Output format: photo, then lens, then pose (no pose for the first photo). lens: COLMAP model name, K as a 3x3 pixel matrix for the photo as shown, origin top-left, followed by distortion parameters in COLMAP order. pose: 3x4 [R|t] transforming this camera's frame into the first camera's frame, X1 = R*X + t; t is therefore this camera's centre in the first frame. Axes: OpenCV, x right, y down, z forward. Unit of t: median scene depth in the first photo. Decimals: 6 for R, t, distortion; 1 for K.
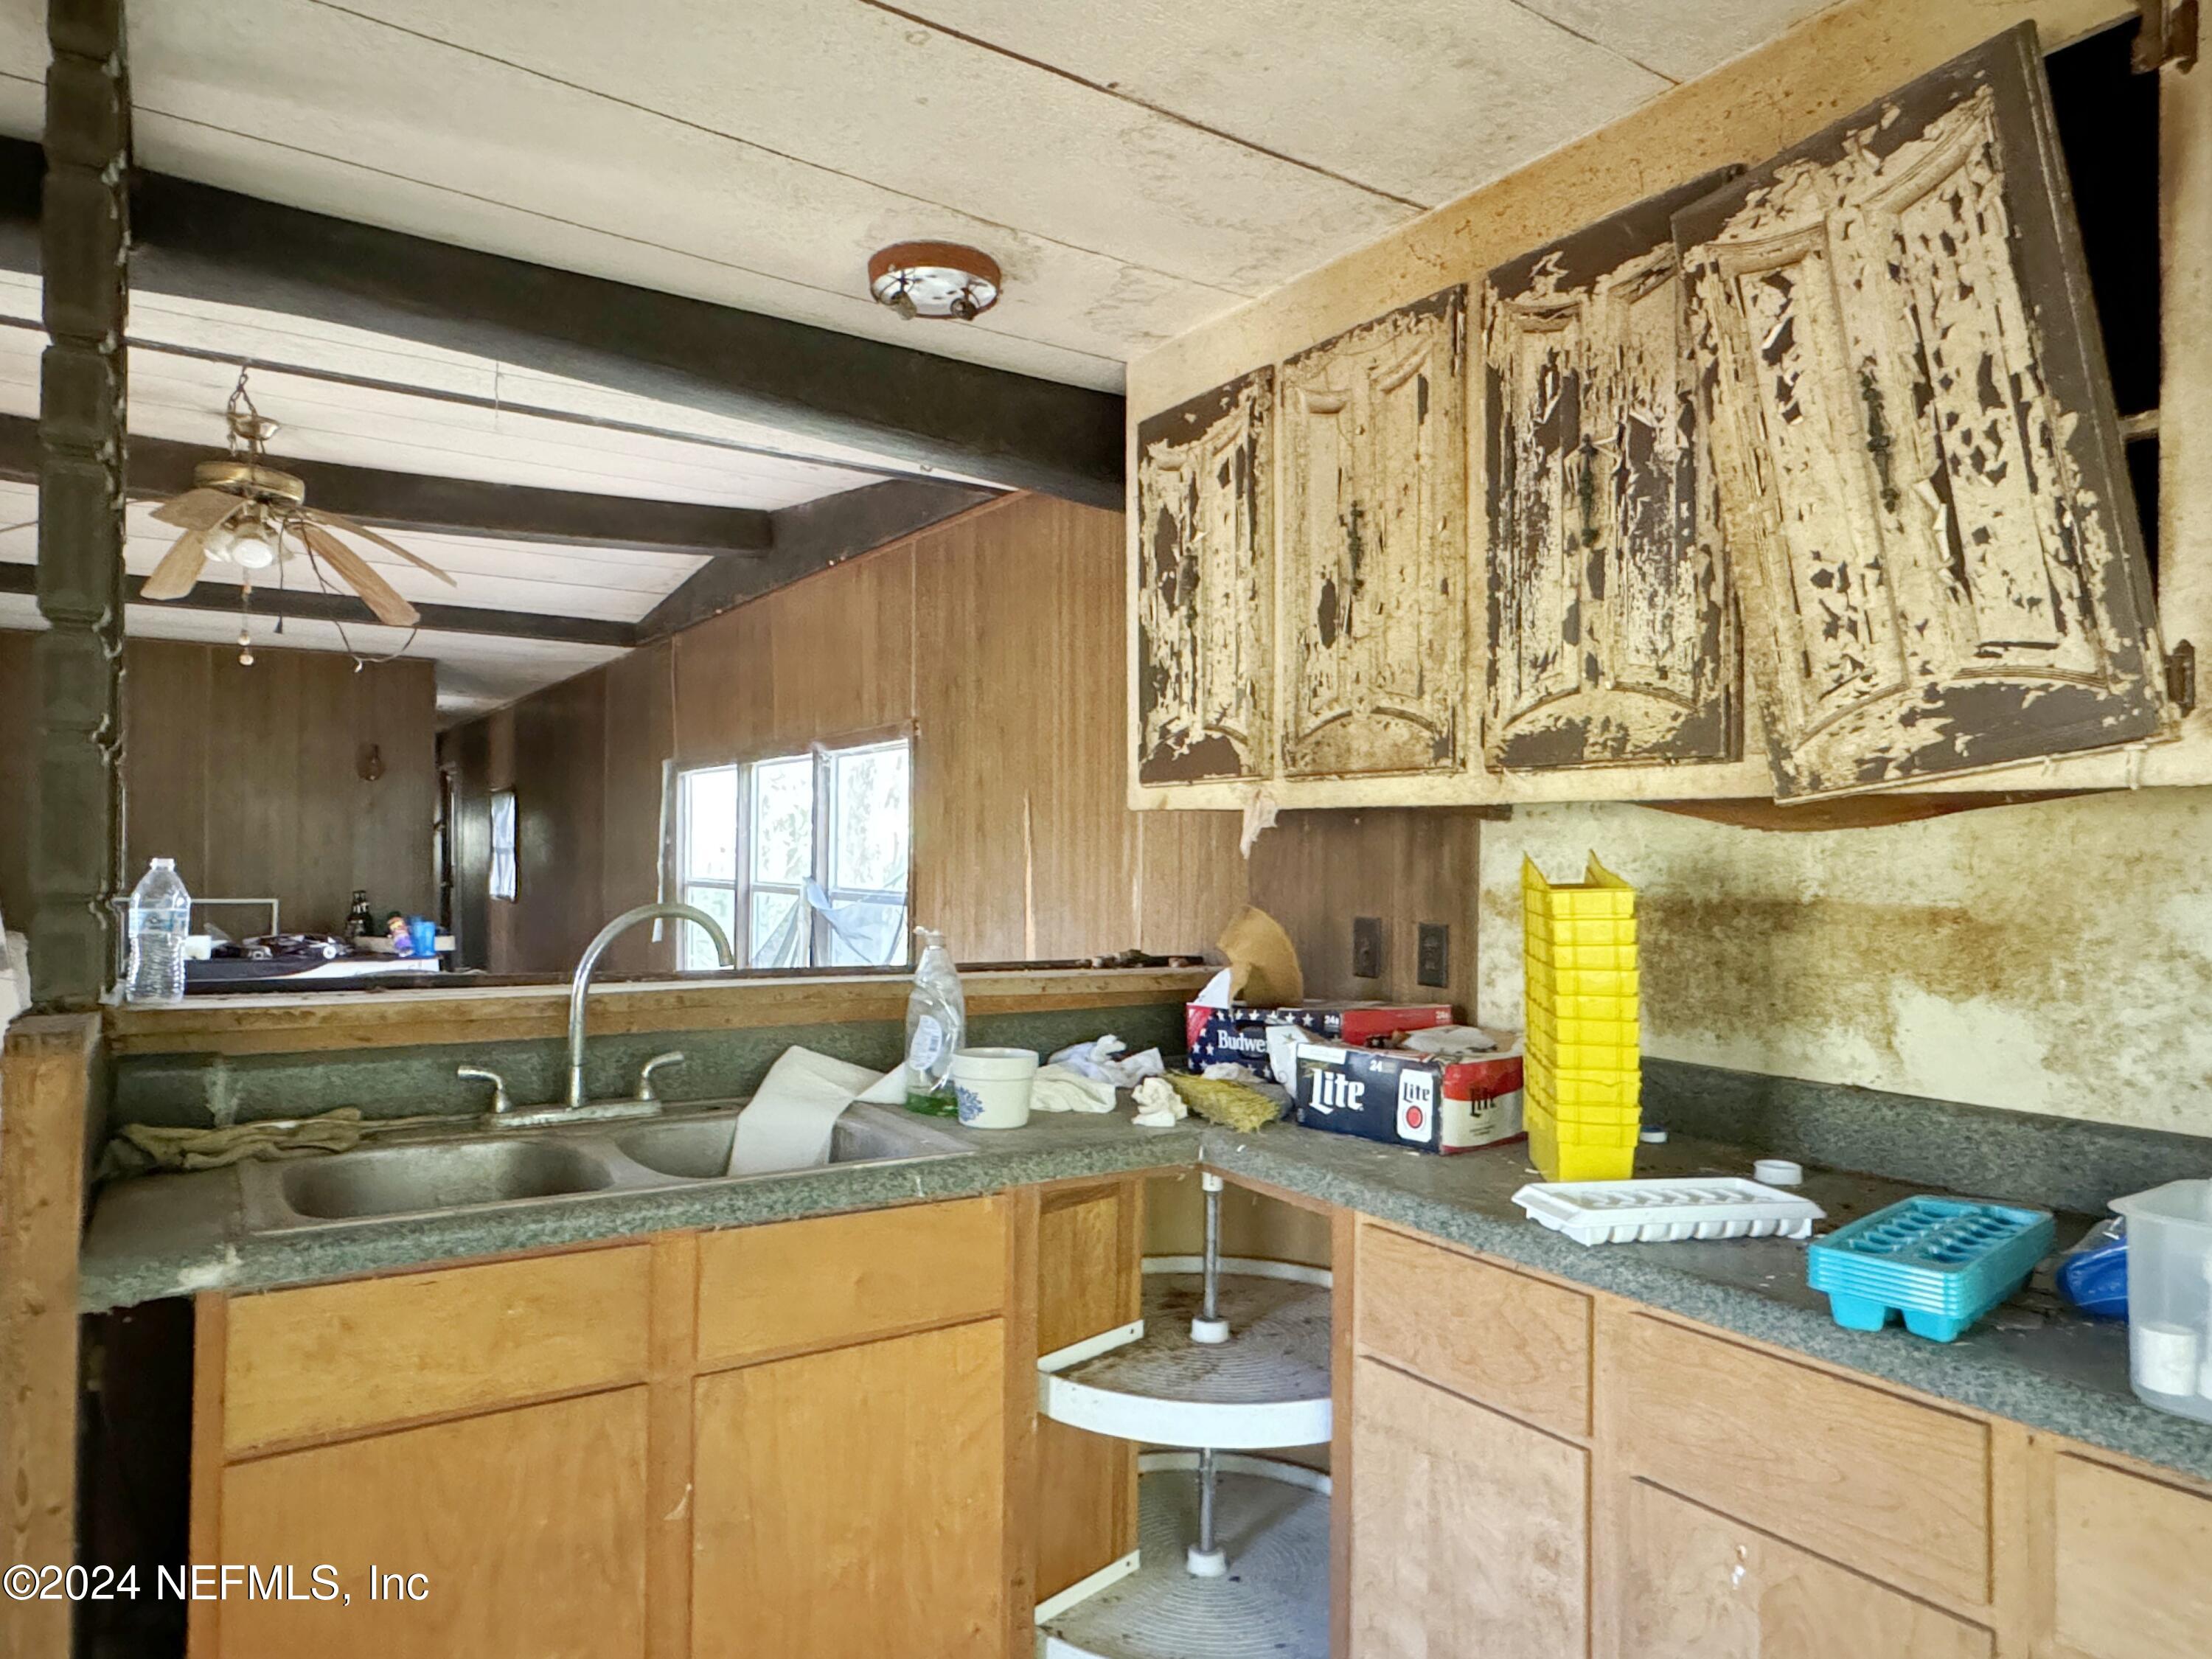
lens RADIAL K [[1396.8, 0, 1106.0], [0, 1396.8, 829.5], [0, 0, 1]] dist [0.000194, 0.000465]
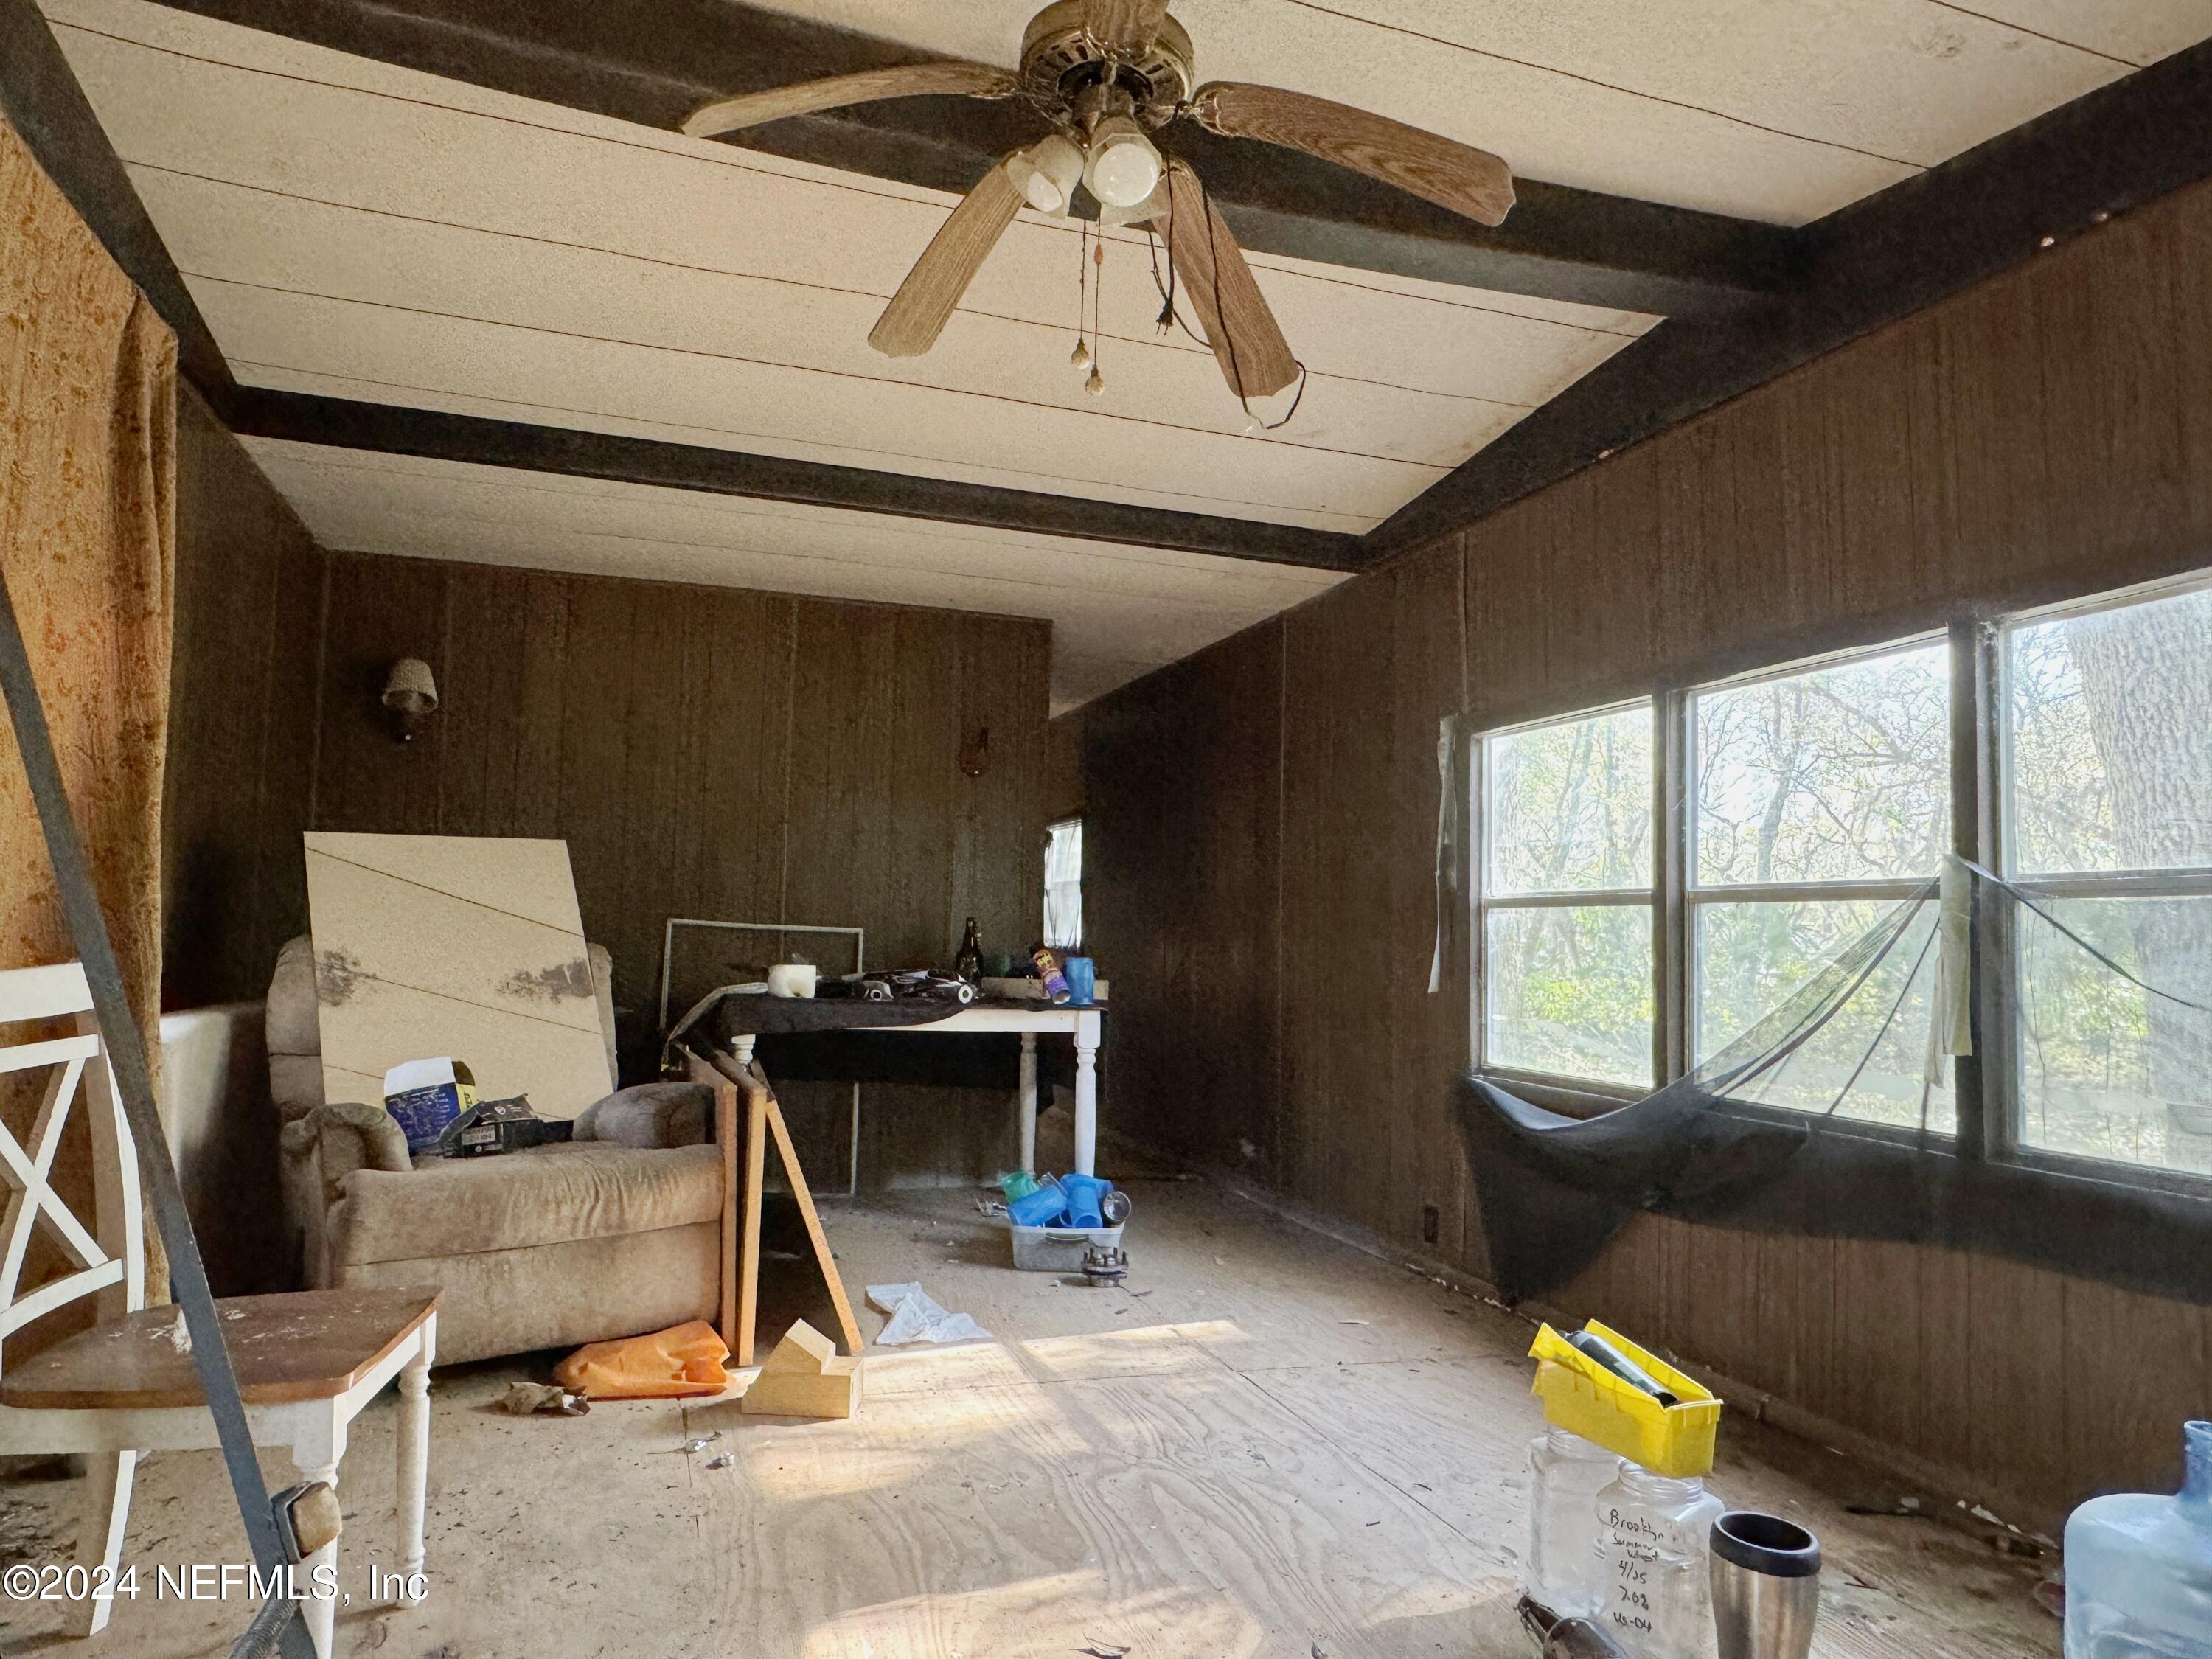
lens RADIAL K [[1415.7, 0, 1106.0], [0, 1415.7, 829.5], [0, 0, 1]] dist [0.000678, 0.000150]
pose [[0.968235, -0.000718, -0.250041, -1.007901], [-0.016547, 0.997620, -0.066941, 0.168108], [0.249494, 0.068952, 0.965918, 1.055598]]
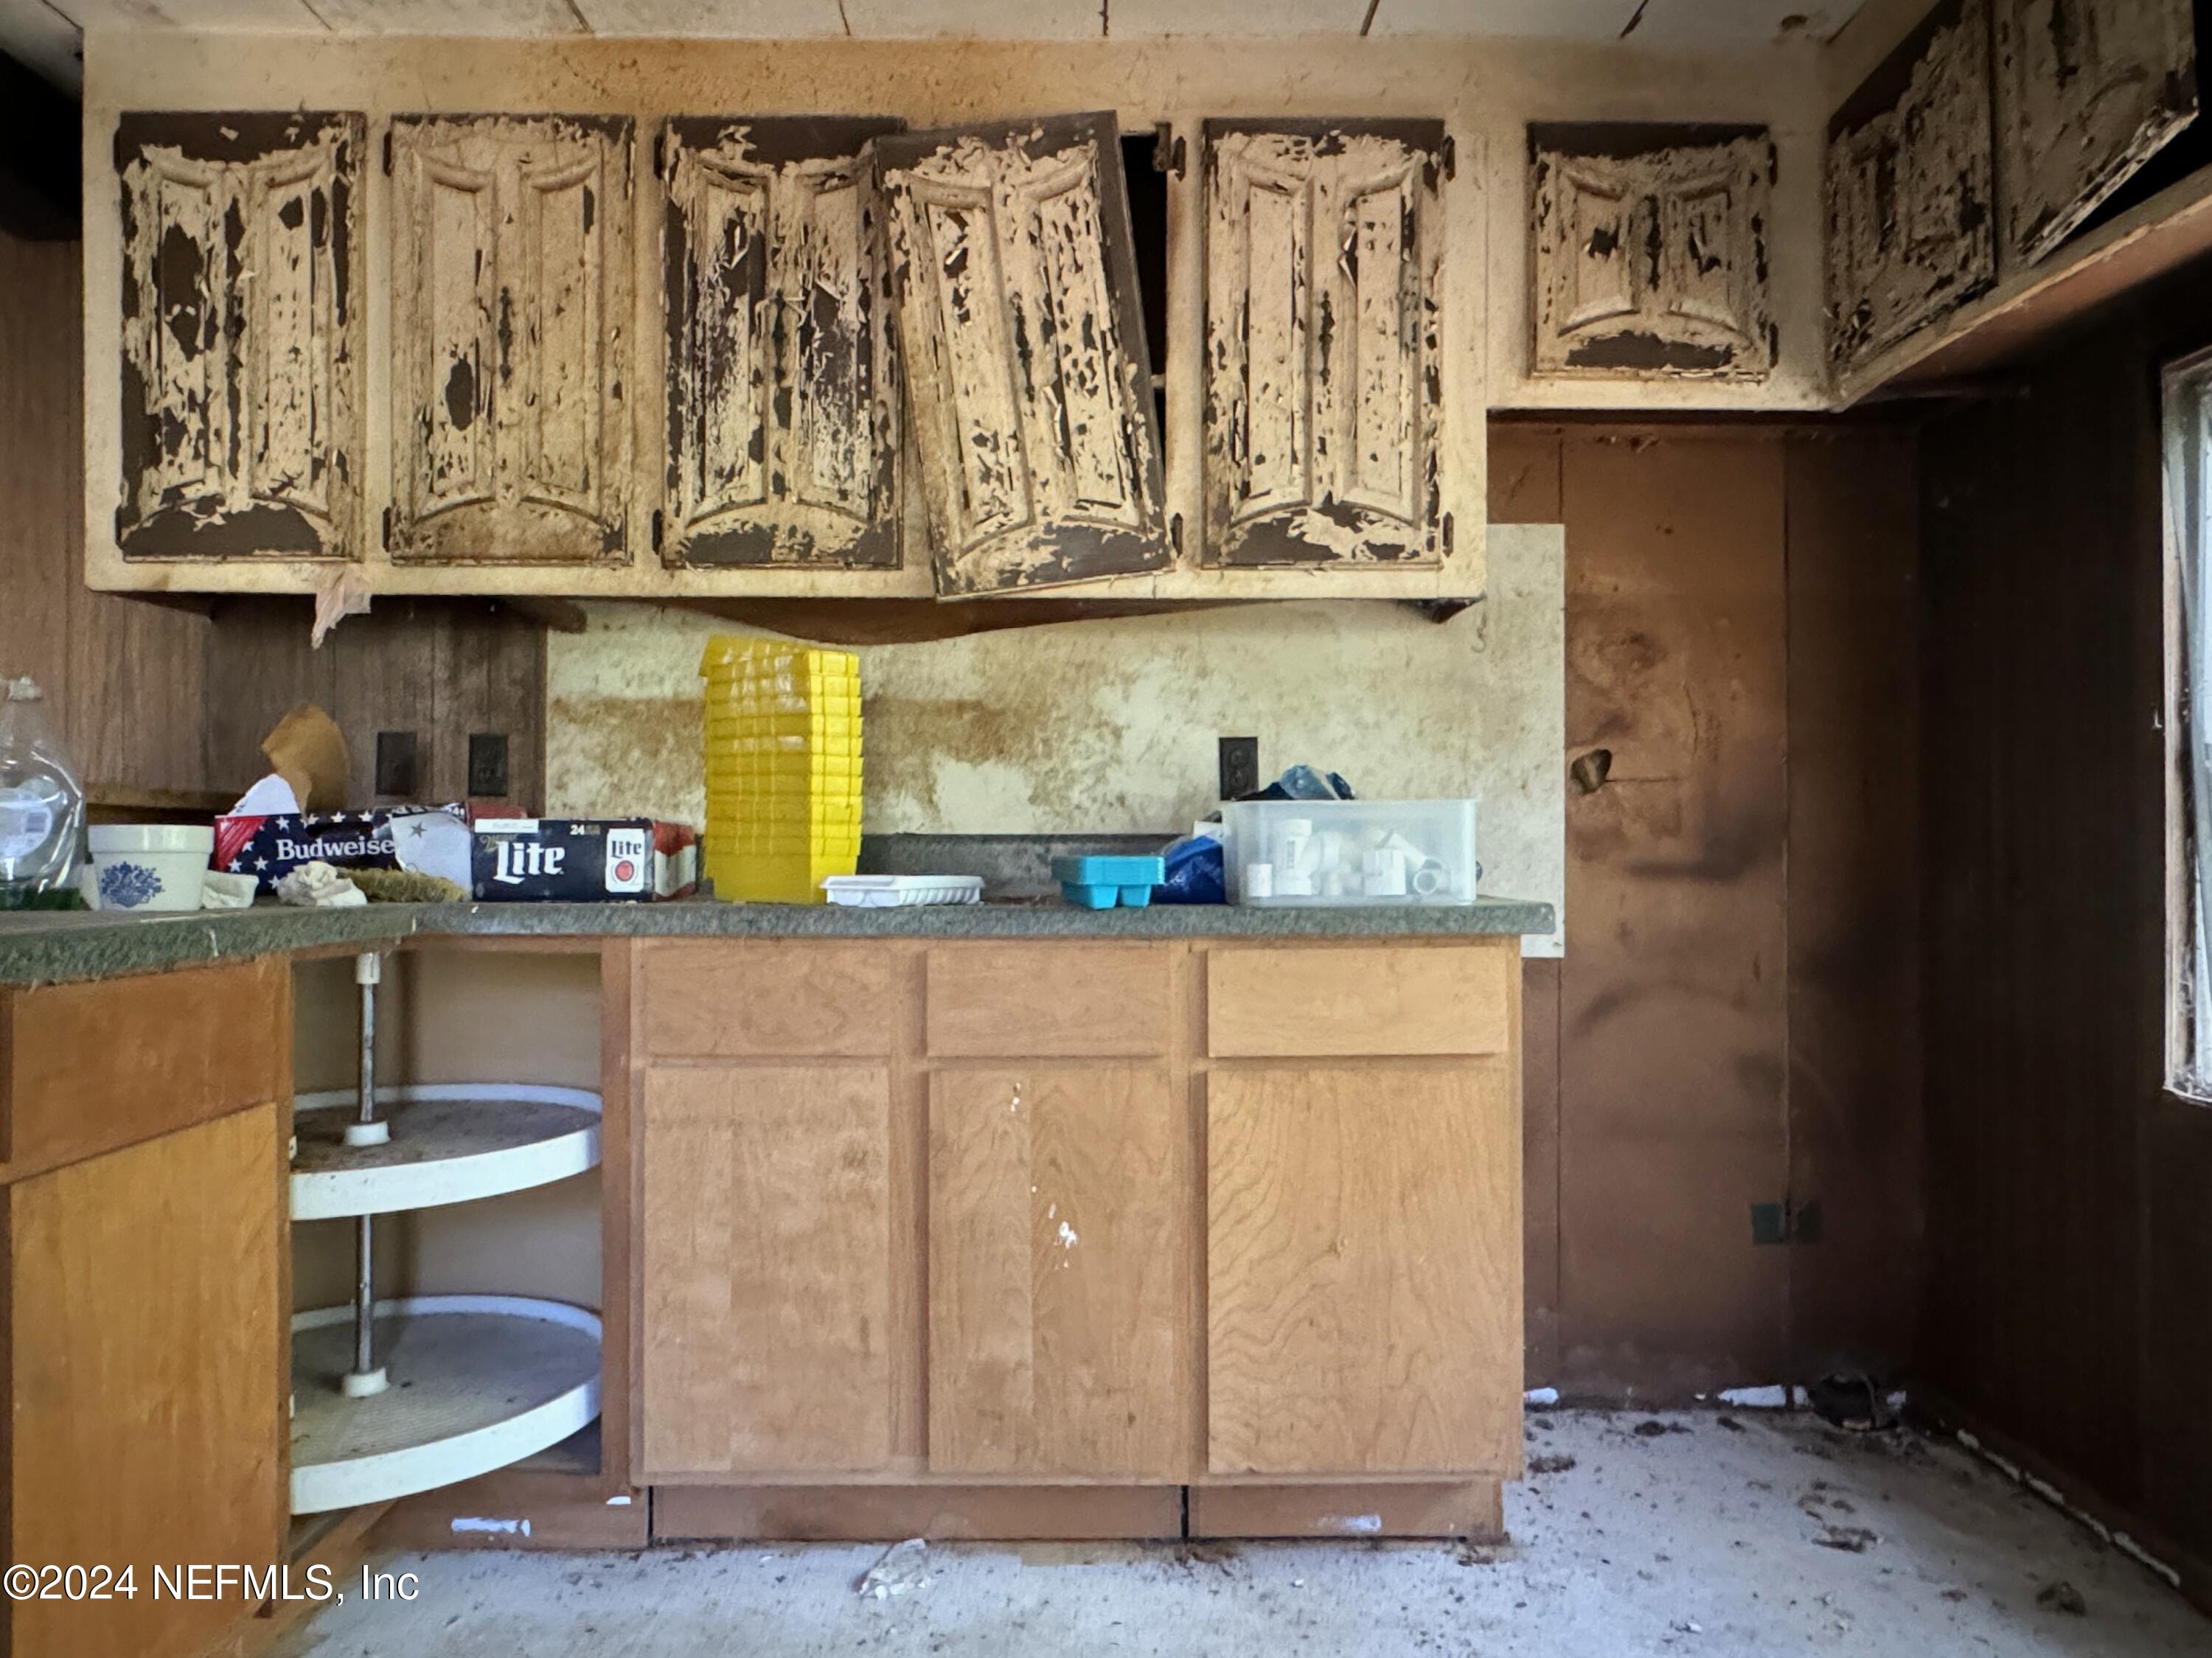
lens RADIAL K [[1453.3, 0, 1106.7], [0, 1453.3, 834.4], [0, 0, 1]] dist [-0.003582, 0.001811]
pose [[0.536369, -0.006060, 0.843962, -0.562431], [-0.005002, 0.999934, 0.010359, 0.173199], [-0.843969, -0.009778, 0.536303, 0.082018]]
